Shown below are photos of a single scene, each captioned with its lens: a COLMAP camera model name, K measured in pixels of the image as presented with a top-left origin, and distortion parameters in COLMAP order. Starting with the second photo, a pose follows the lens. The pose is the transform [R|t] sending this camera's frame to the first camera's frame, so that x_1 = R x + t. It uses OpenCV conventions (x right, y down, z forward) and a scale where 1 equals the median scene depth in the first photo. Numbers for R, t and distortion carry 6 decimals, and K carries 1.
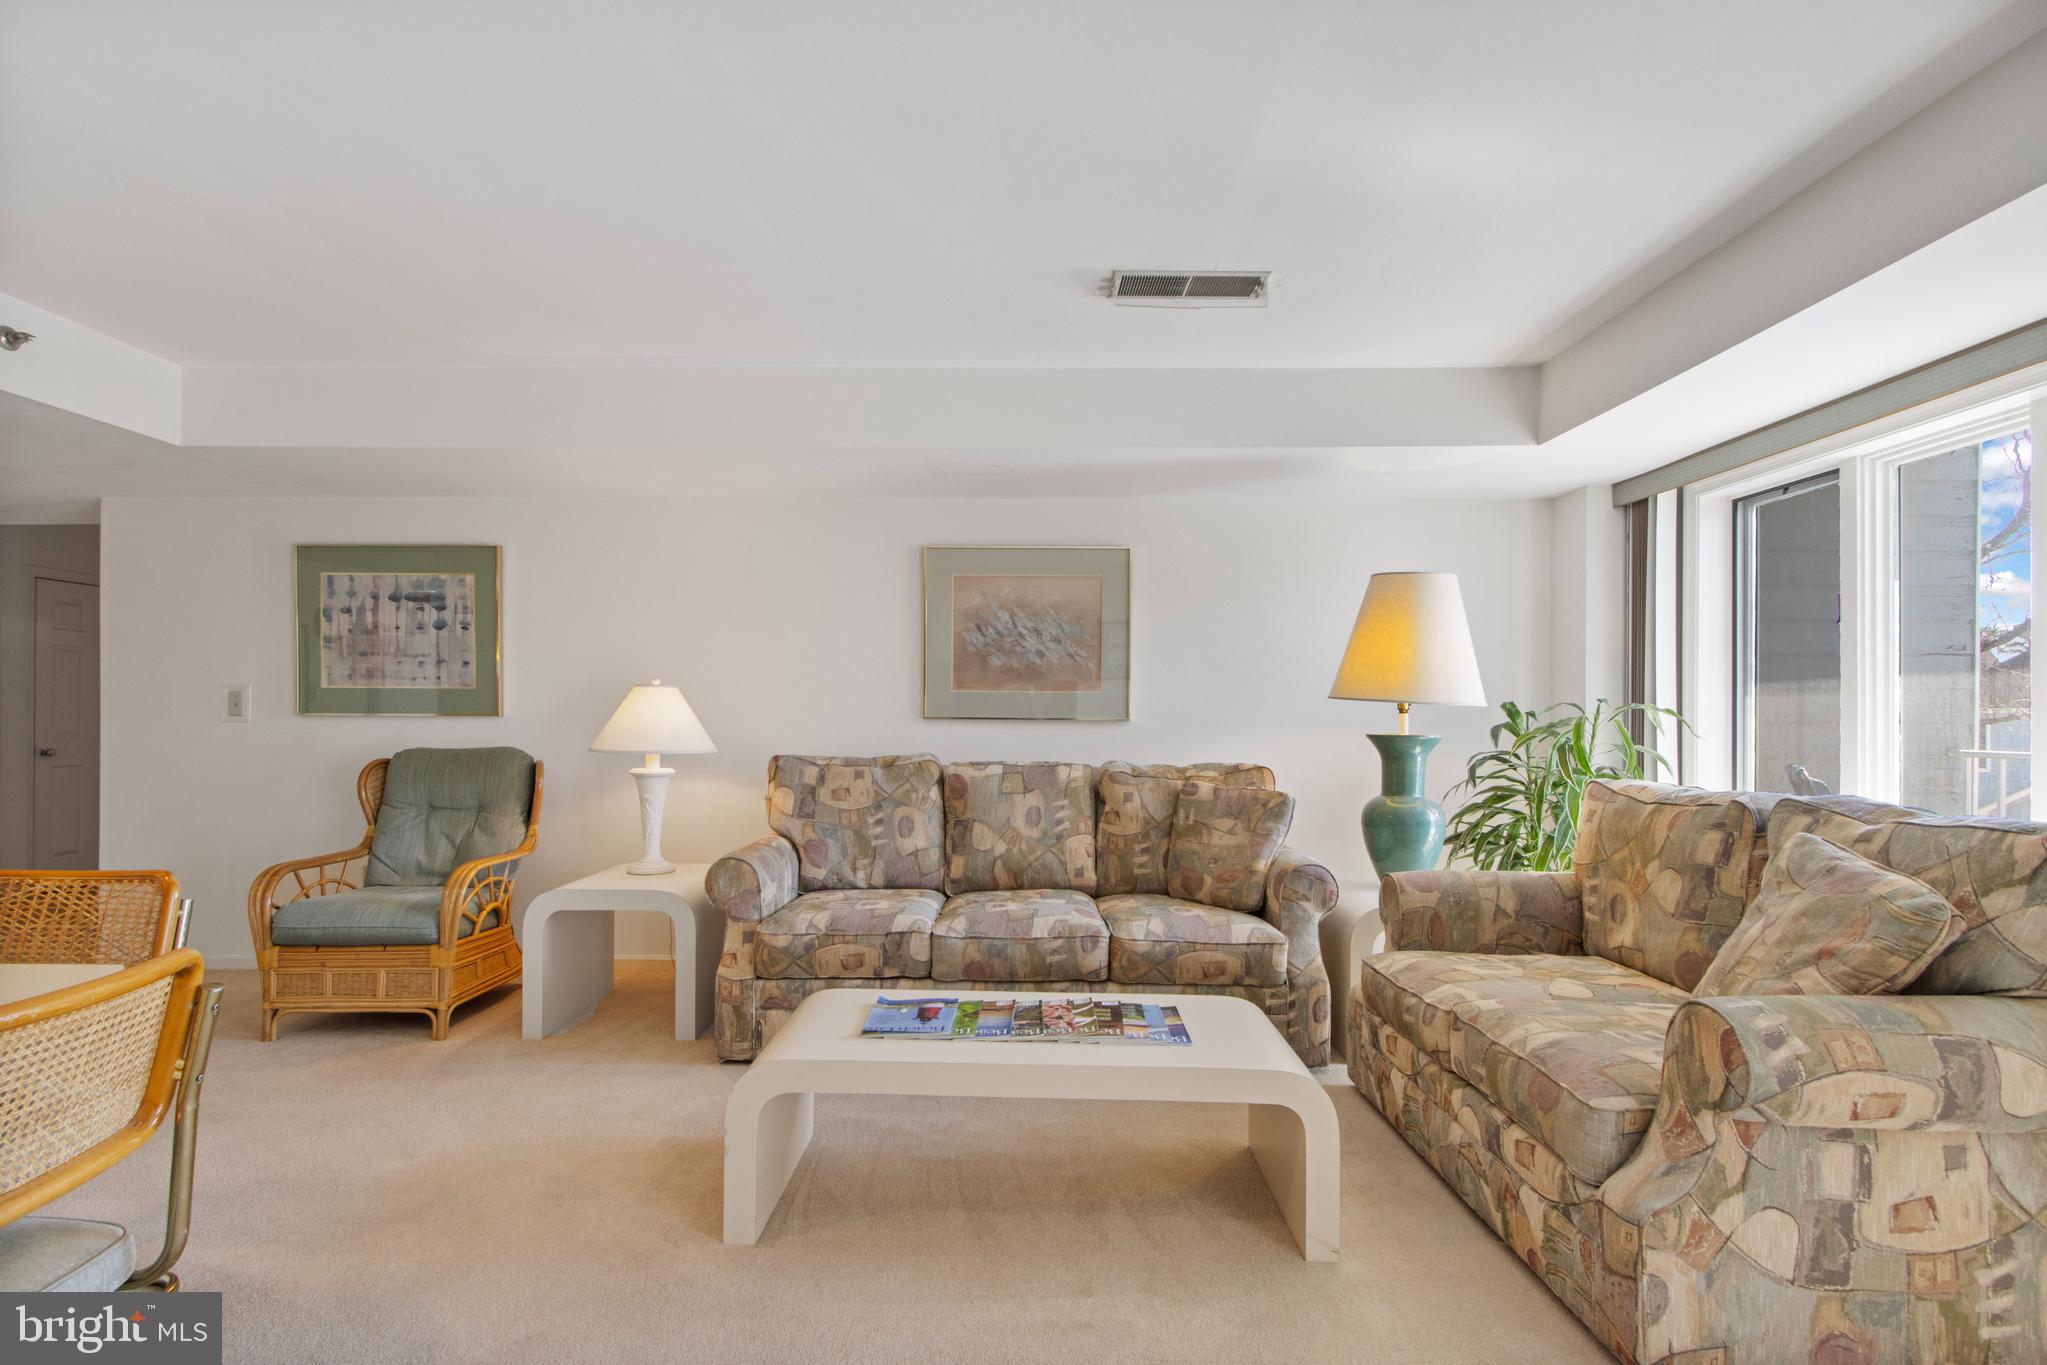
lens RADIAL K [[974.9, 0, 1018.7], [0, 974.9, 710.8], [0, 0, 1]] dist [0.004269, 0.001249]
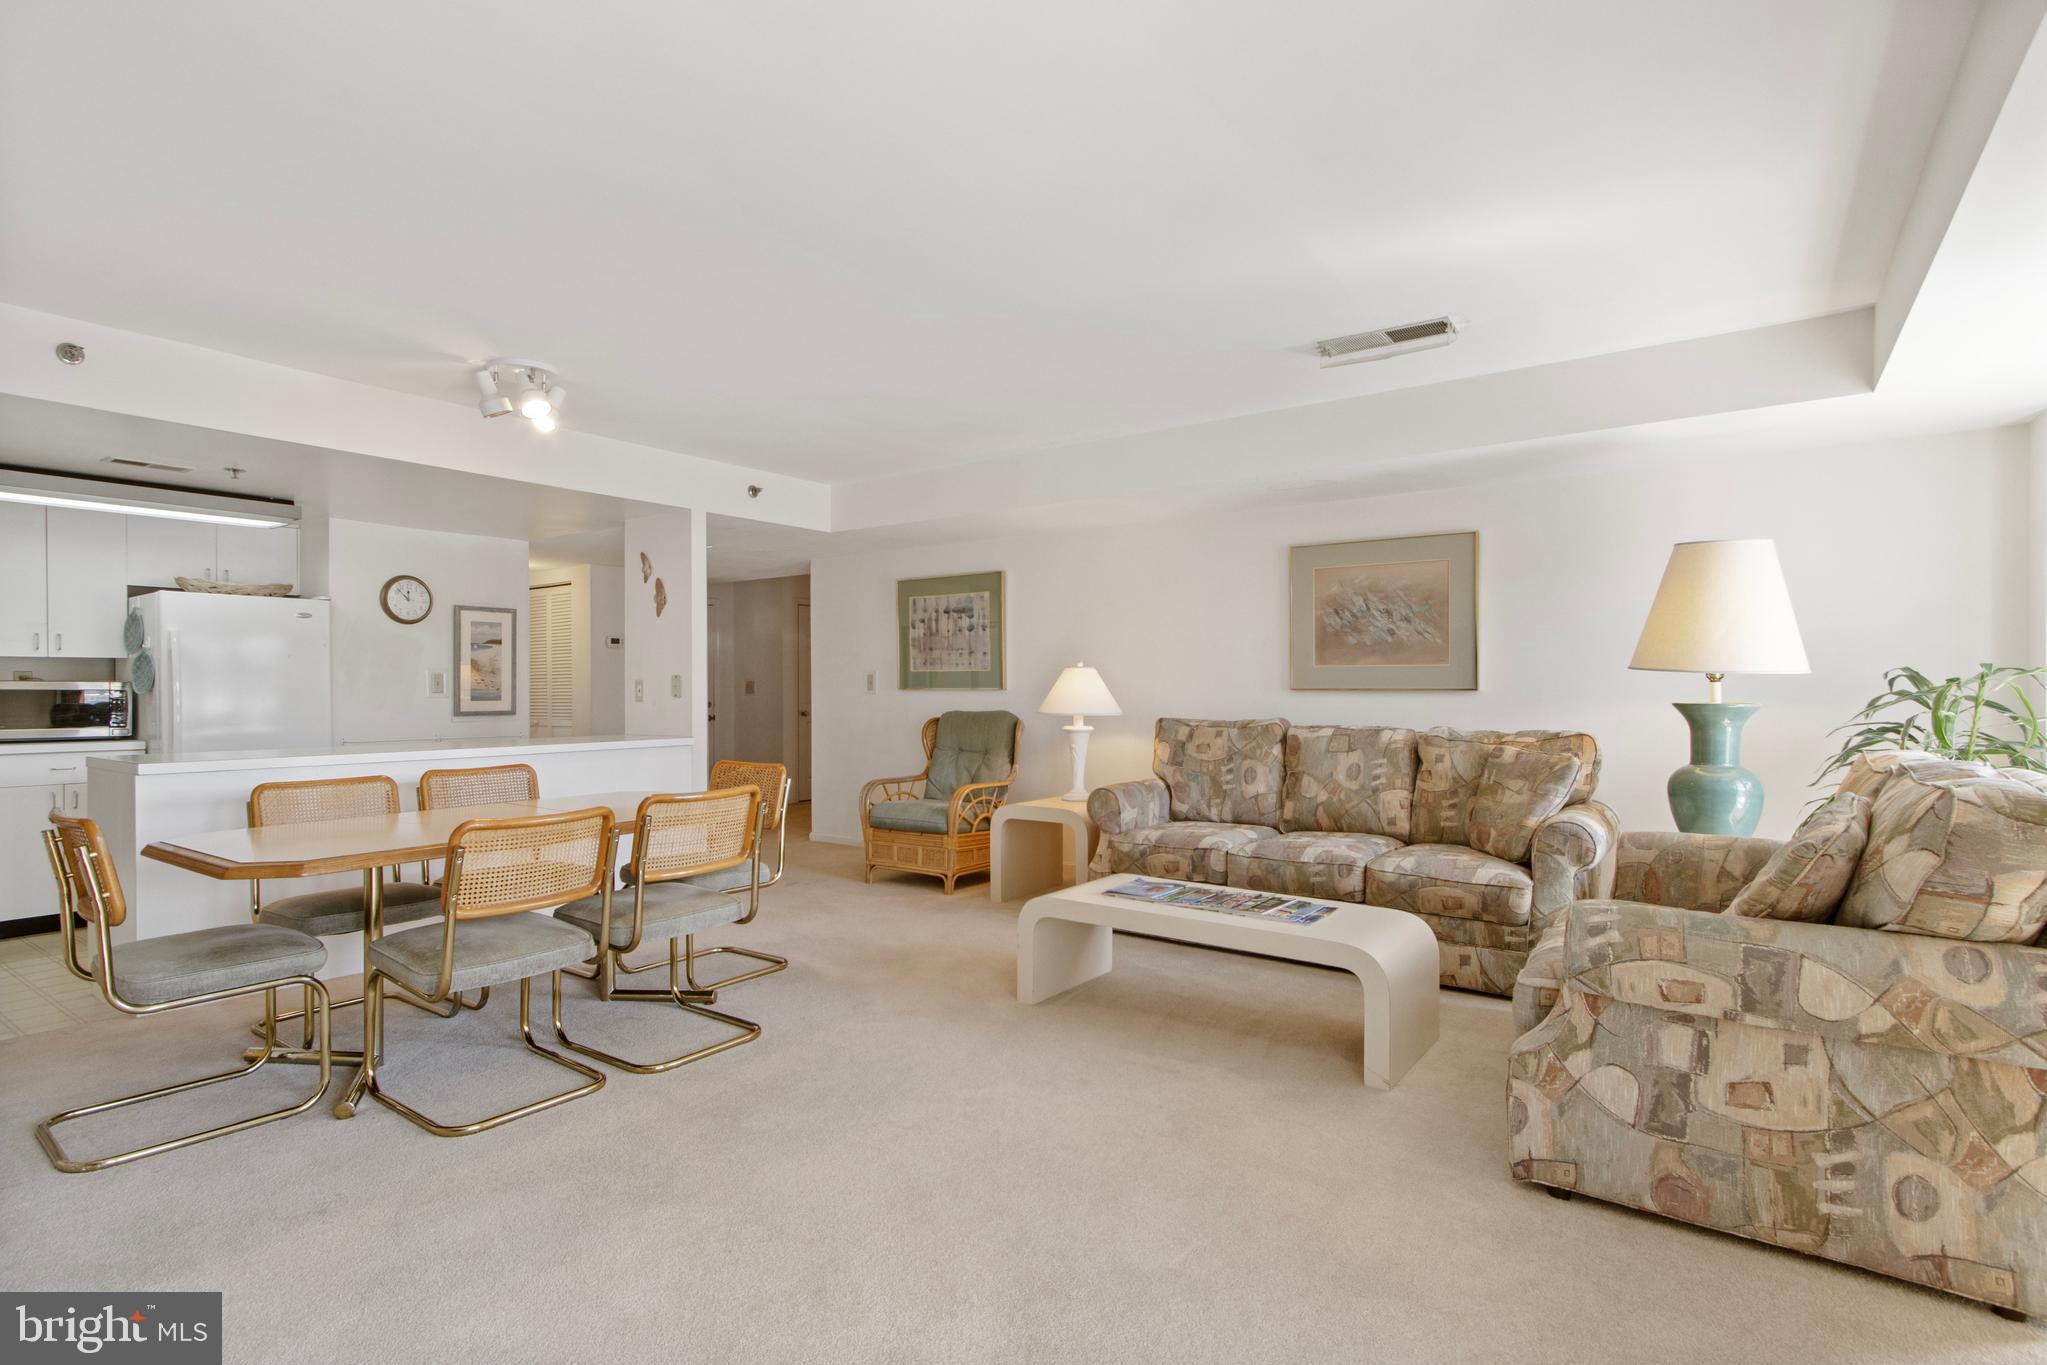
lens RADIAL K [[989.9, 0, 1023.5], [0, 989.9, 682.5], [0, 0, 1]] dist [-0.000212, 0.000111]
pose [[0.823588, -0.009158, -0.567114, 0.399032], [0.008576, 0.999956, -0.003693, 0.001081], [0.567123, -0.001822, 0.823631, -0.235121]]
